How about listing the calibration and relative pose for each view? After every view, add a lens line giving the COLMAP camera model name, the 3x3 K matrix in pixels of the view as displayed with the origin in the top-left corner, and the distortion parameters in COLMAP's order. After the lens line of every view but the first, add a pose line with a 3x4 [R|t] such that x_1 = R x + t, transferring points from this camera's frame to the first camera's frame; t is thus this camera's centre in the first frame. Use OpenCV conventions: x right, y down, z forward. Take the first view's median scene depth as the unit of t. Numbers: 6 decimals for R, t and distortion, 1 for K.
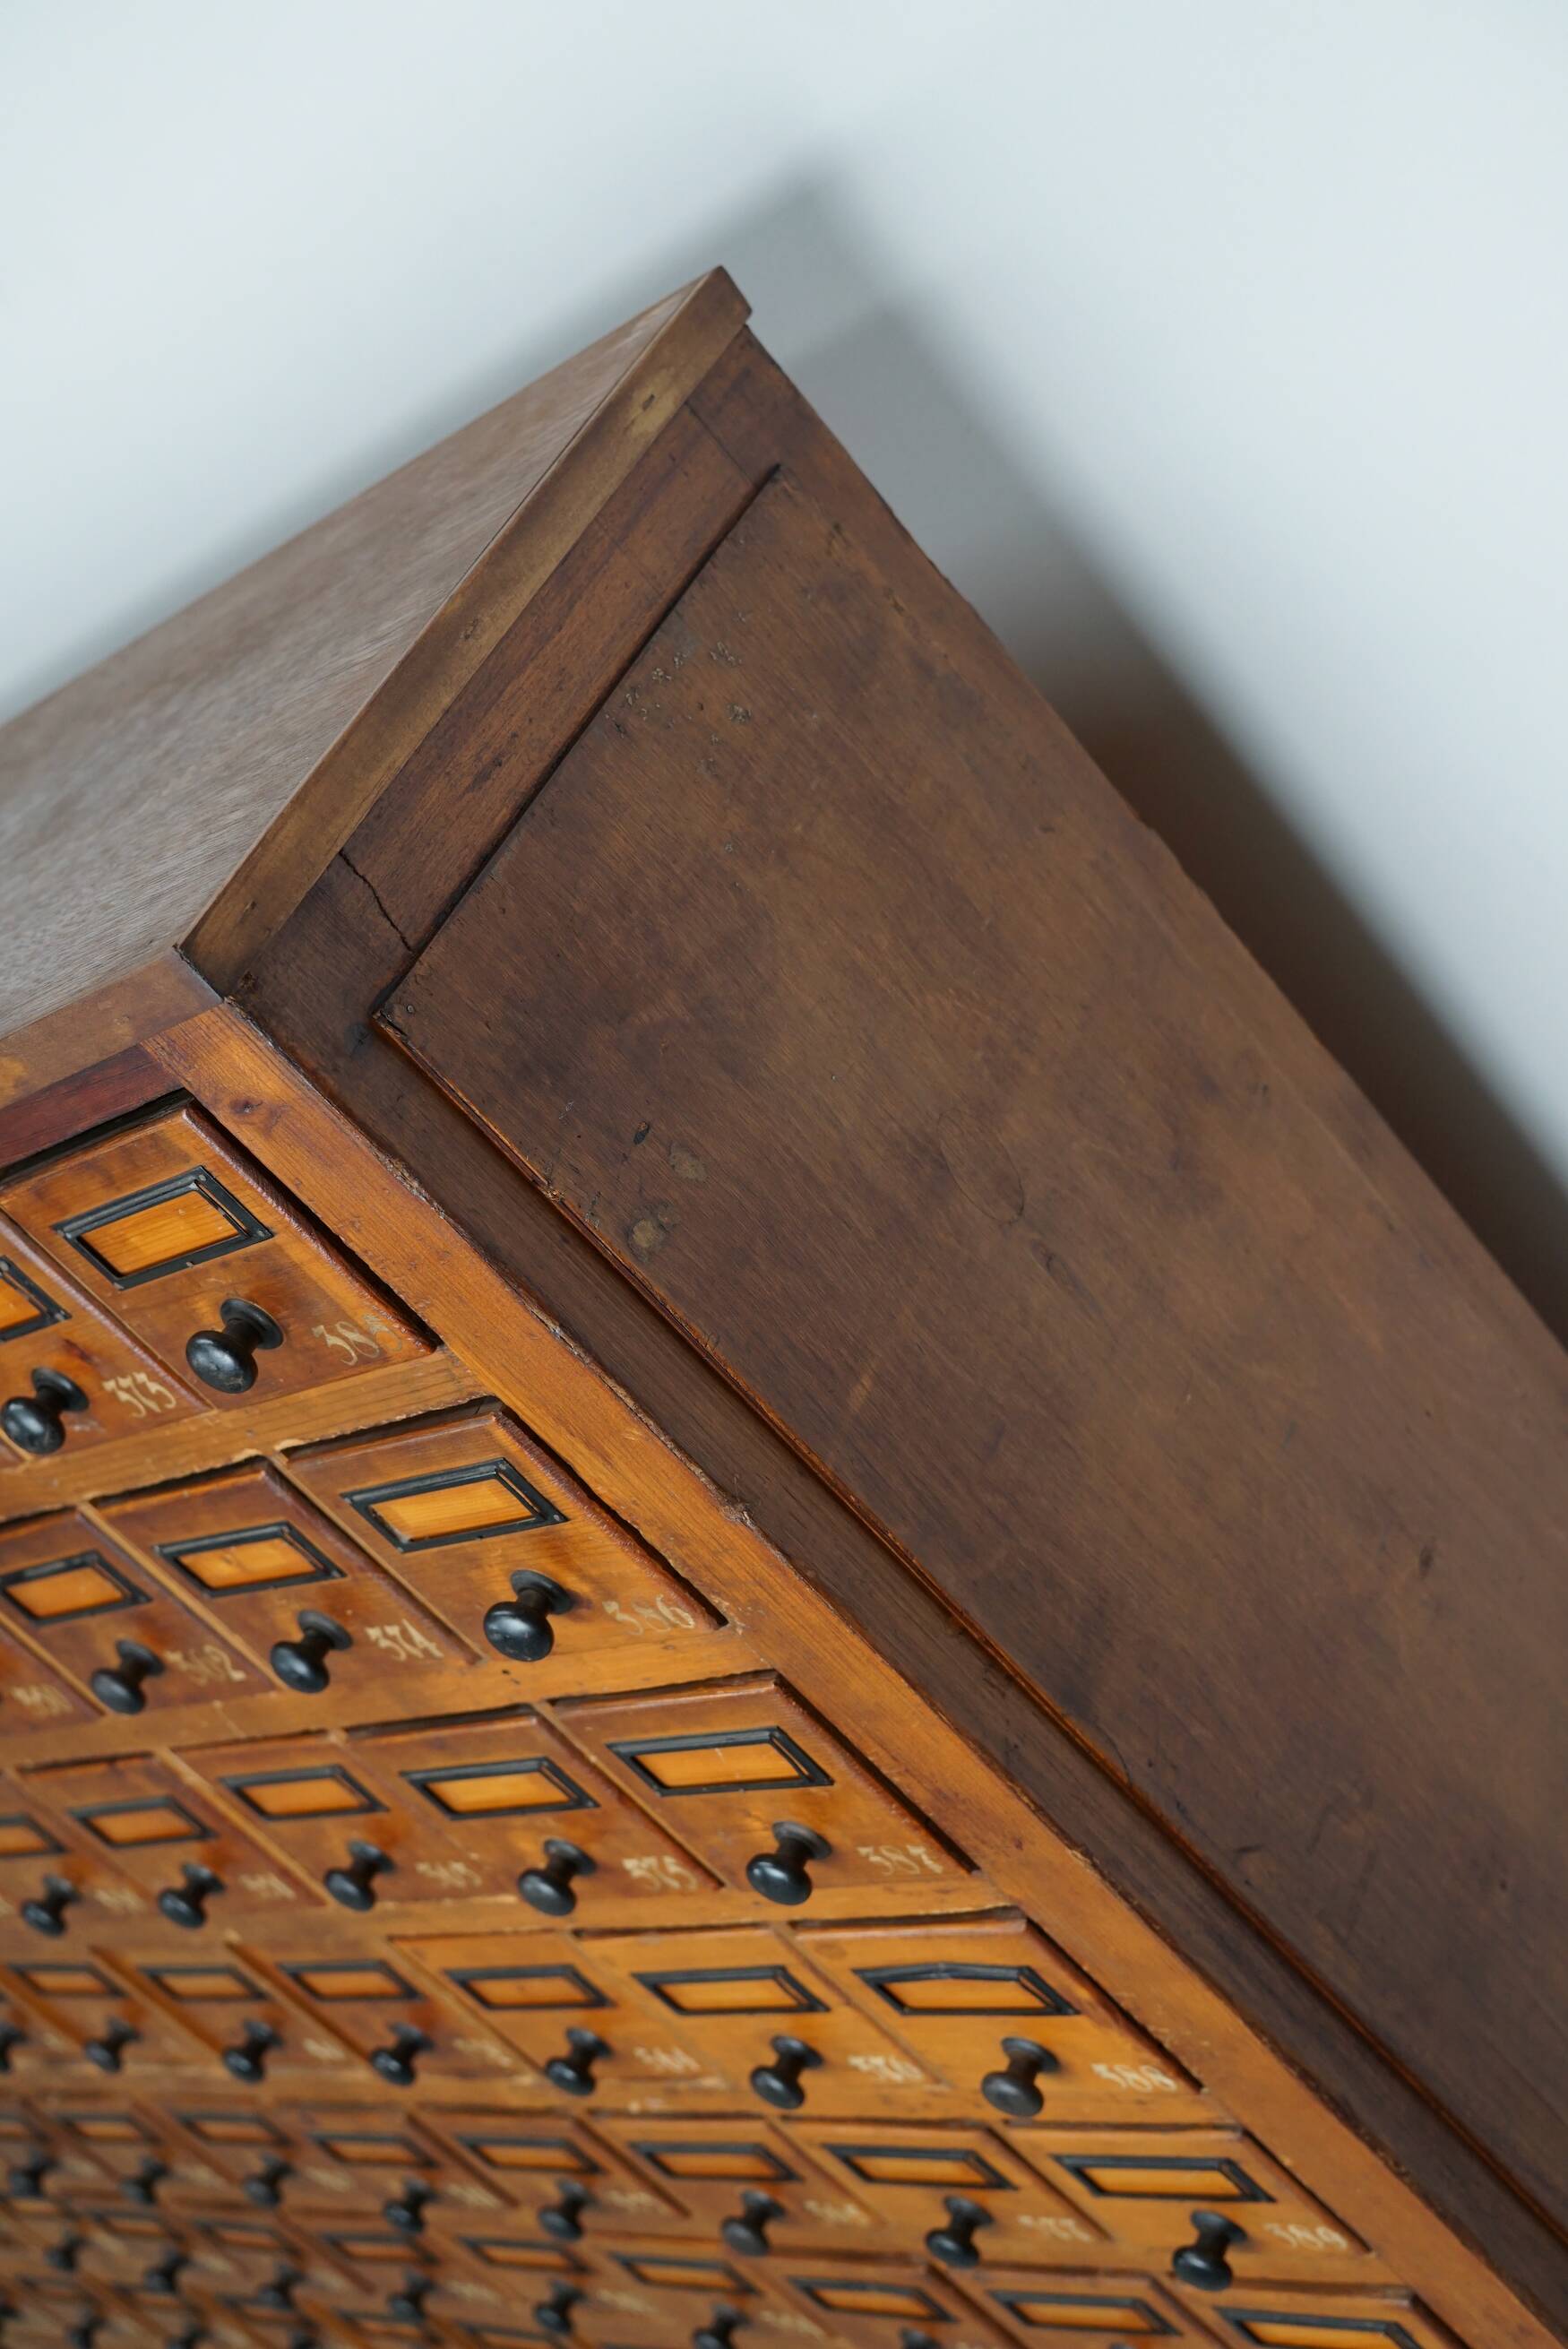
lens RADIAL K [[3031.2, 0, 785.8], [0, 3031.2, 1171.8], [0, 0, 1]] dist [-0.093317, 0.000000]
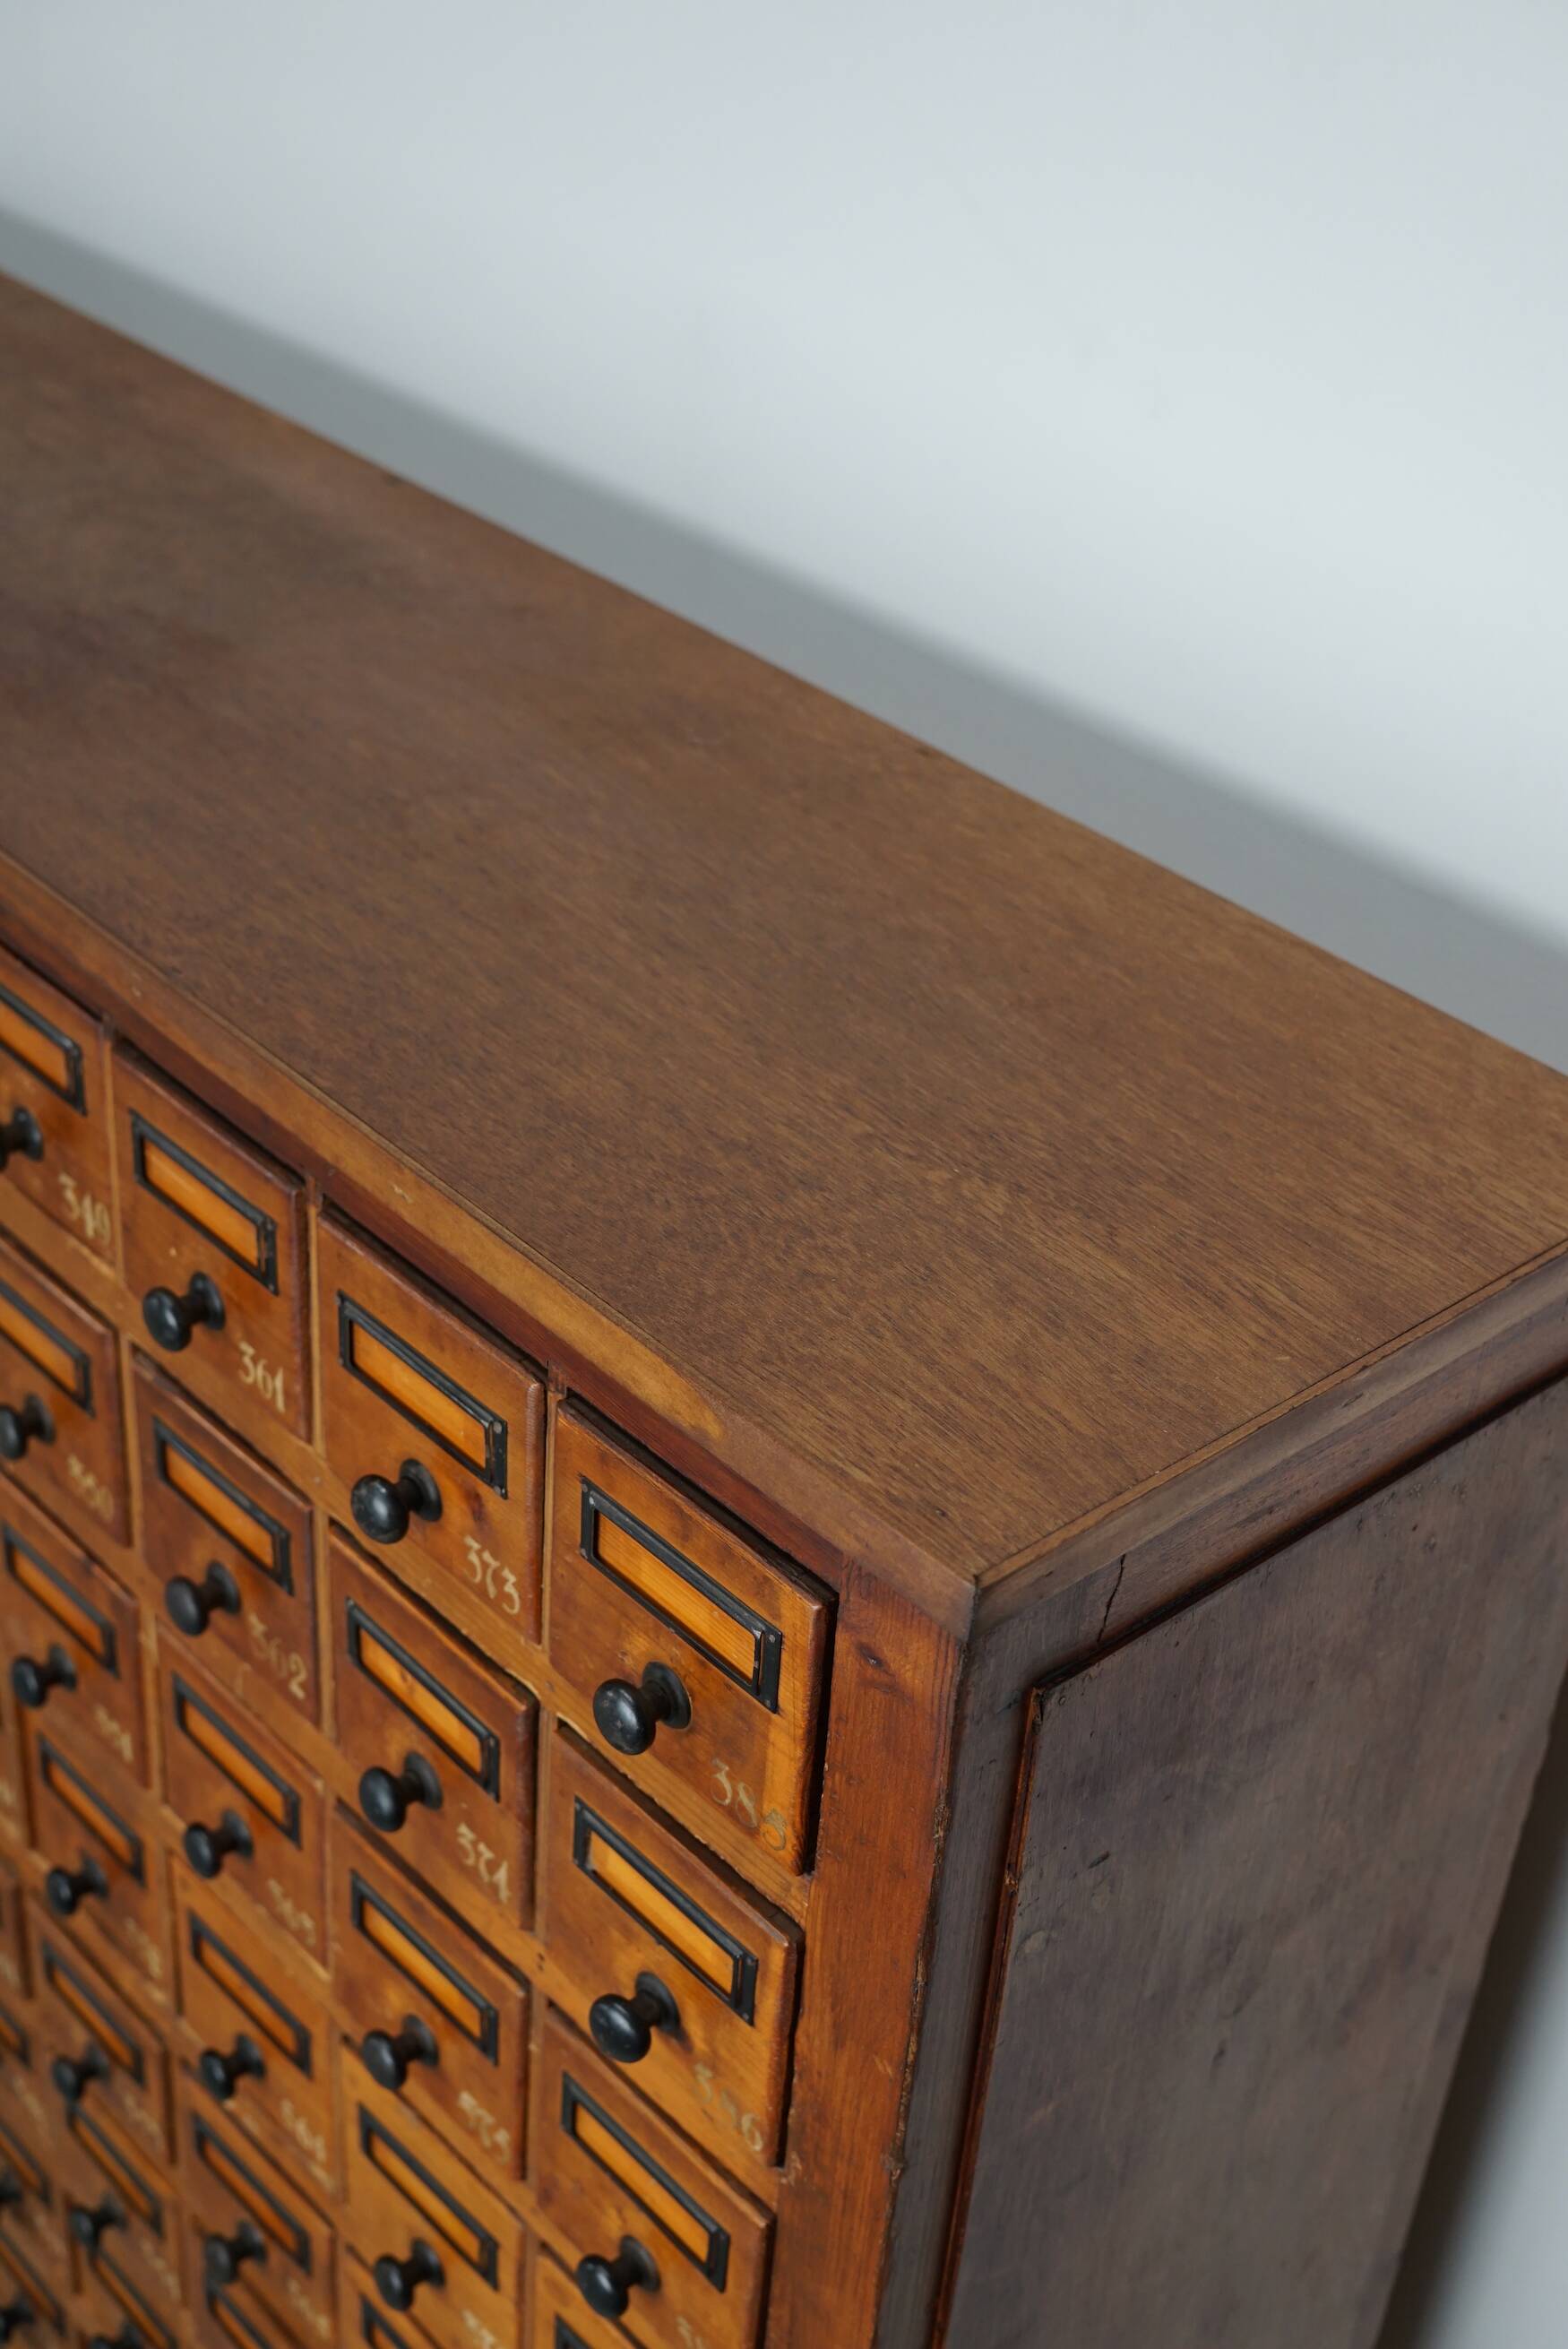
lens RADIAL K [[3031.2, 0, 768.9], [0, 3031.2, 1167.1], [0, 0, 1]] dist [-0.093317, 0.000000]
pose [[0.707305, 0.686101, 0.170251, -0.405645], [-0.703981, 0.705537, 0.081407, -0.160570], [-0.064265, -0.177433, 0.982032, 0.062817]]
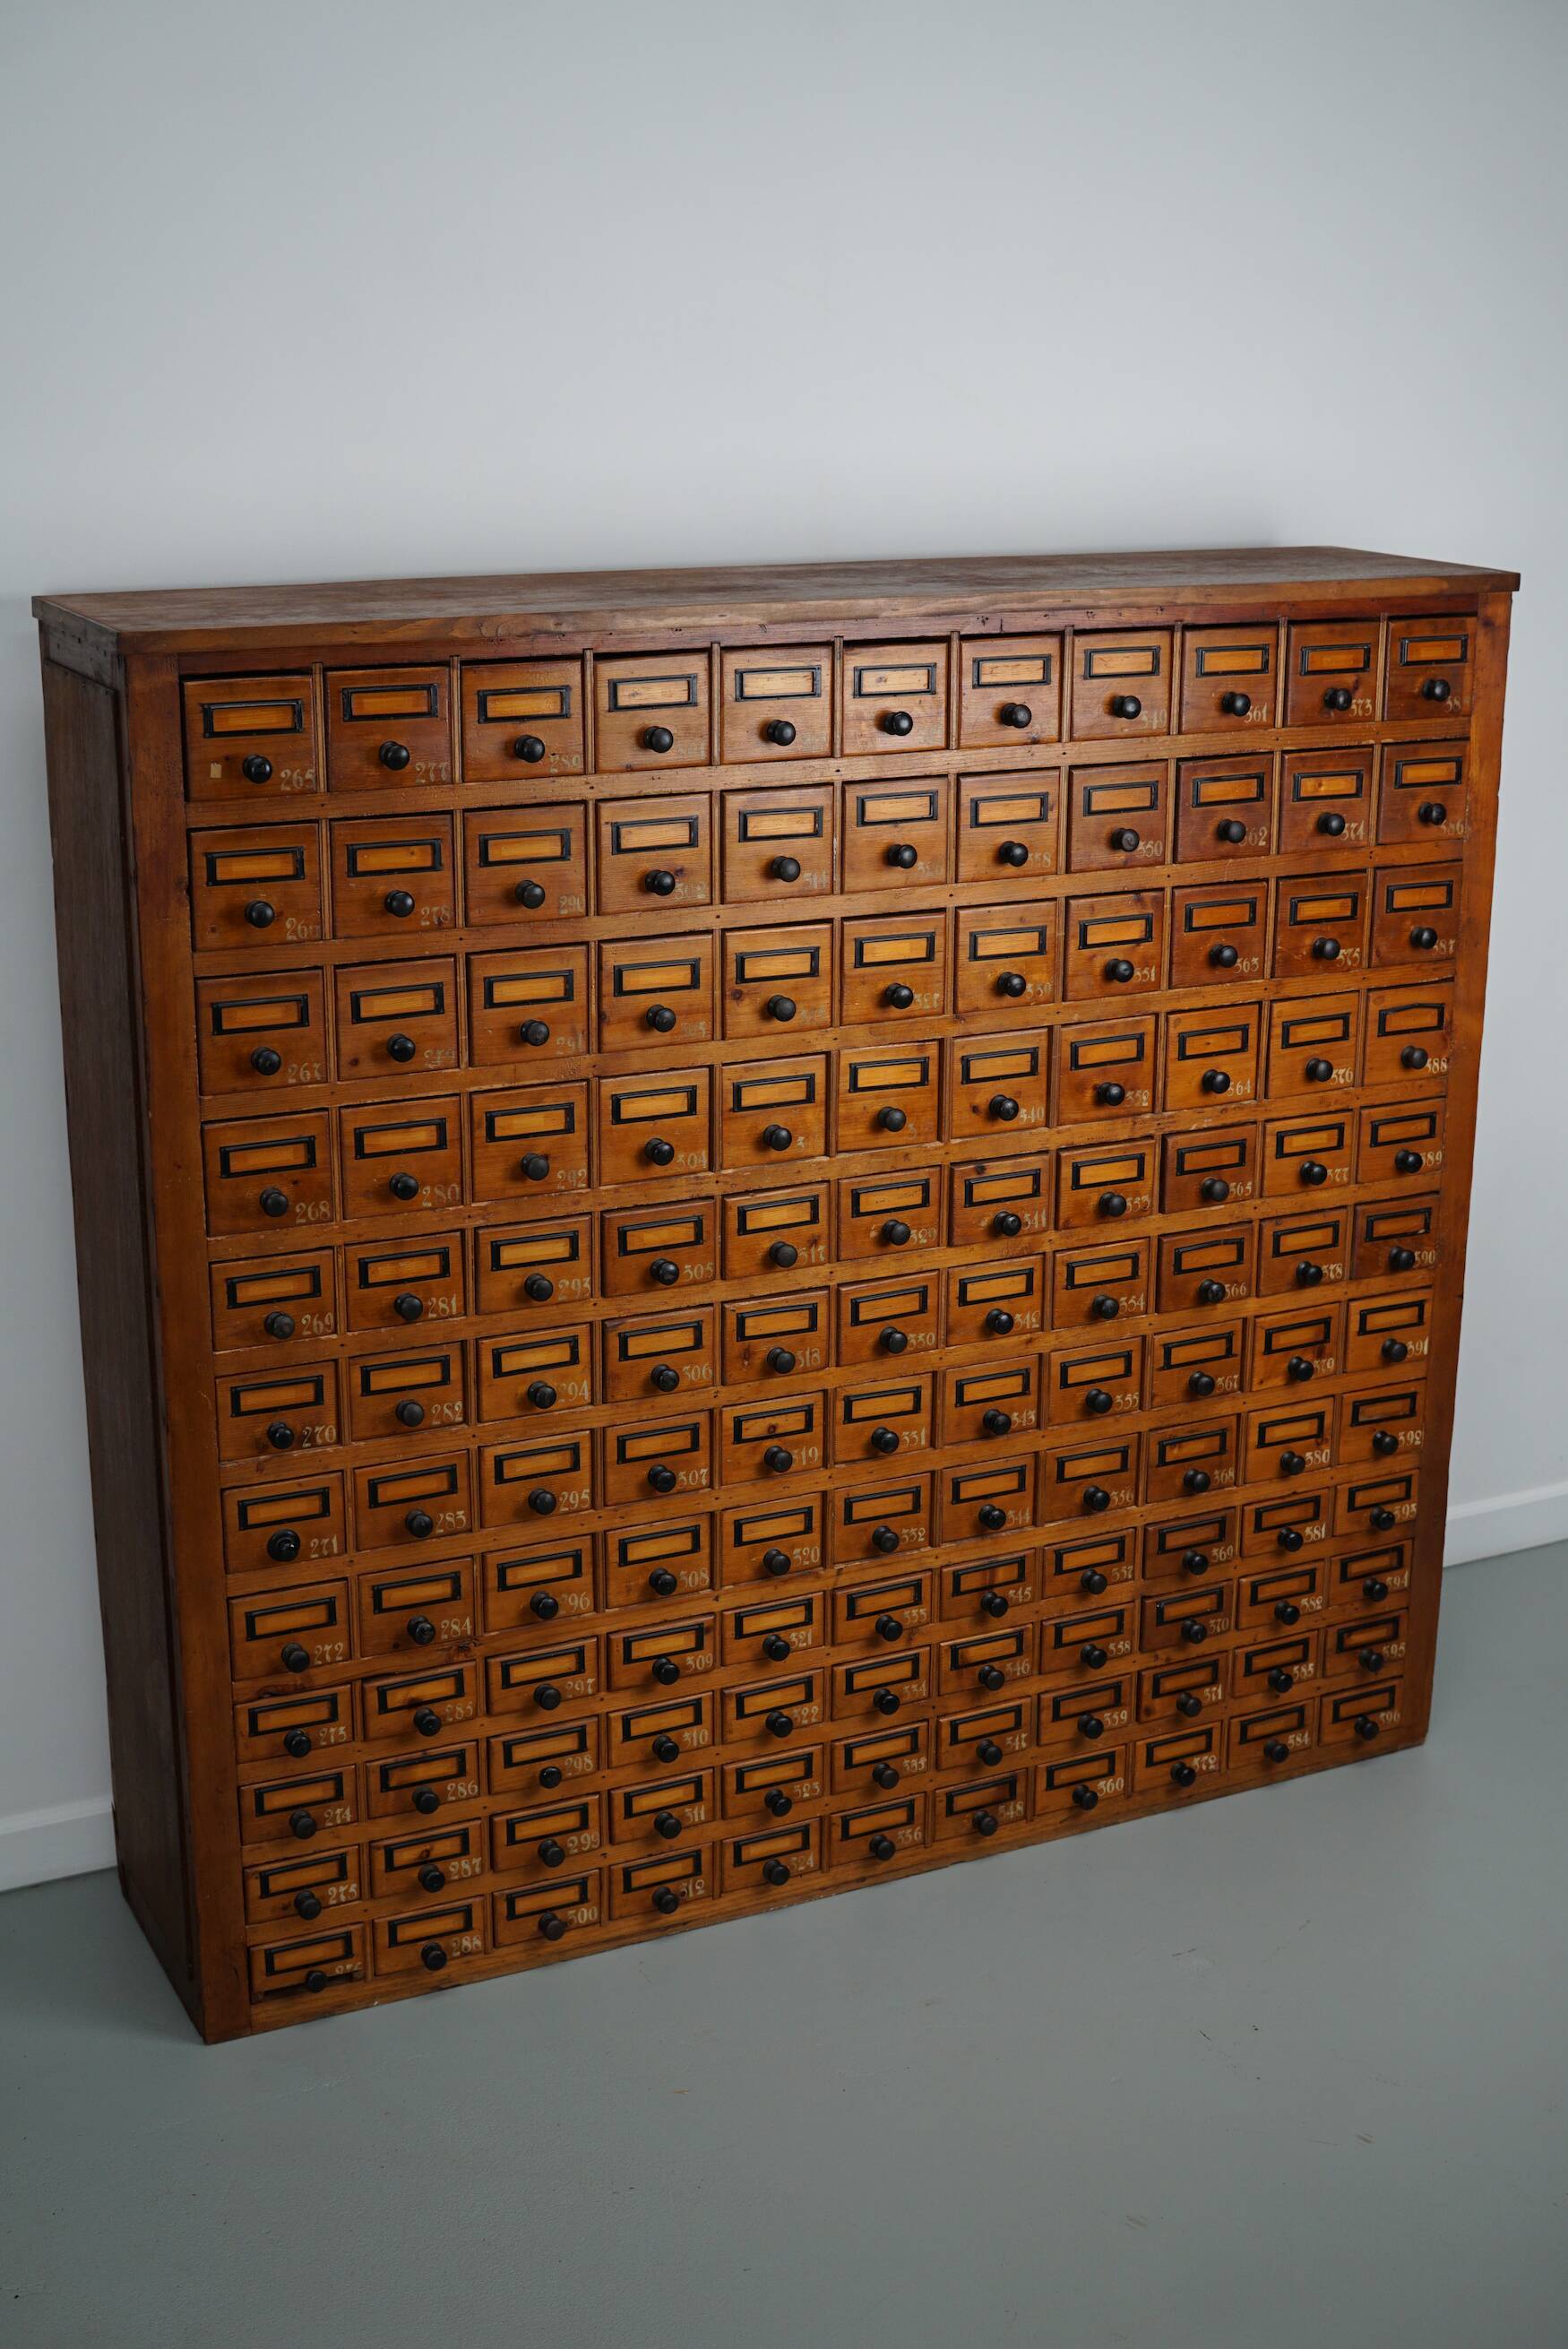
lens RADIAL K [[3031.2, 0, 794.1], [0, 3031.2, 1159.3], [0, 0, 1]] dist [-0.093317, 0.000000]
pose [[0.416969, 0.414596, 0.808855, -2.822697], [0.122885, 0.856023, -0.502120, 1.994408], [-0.900576, 0.308764, 0.305987, 0.712980]]
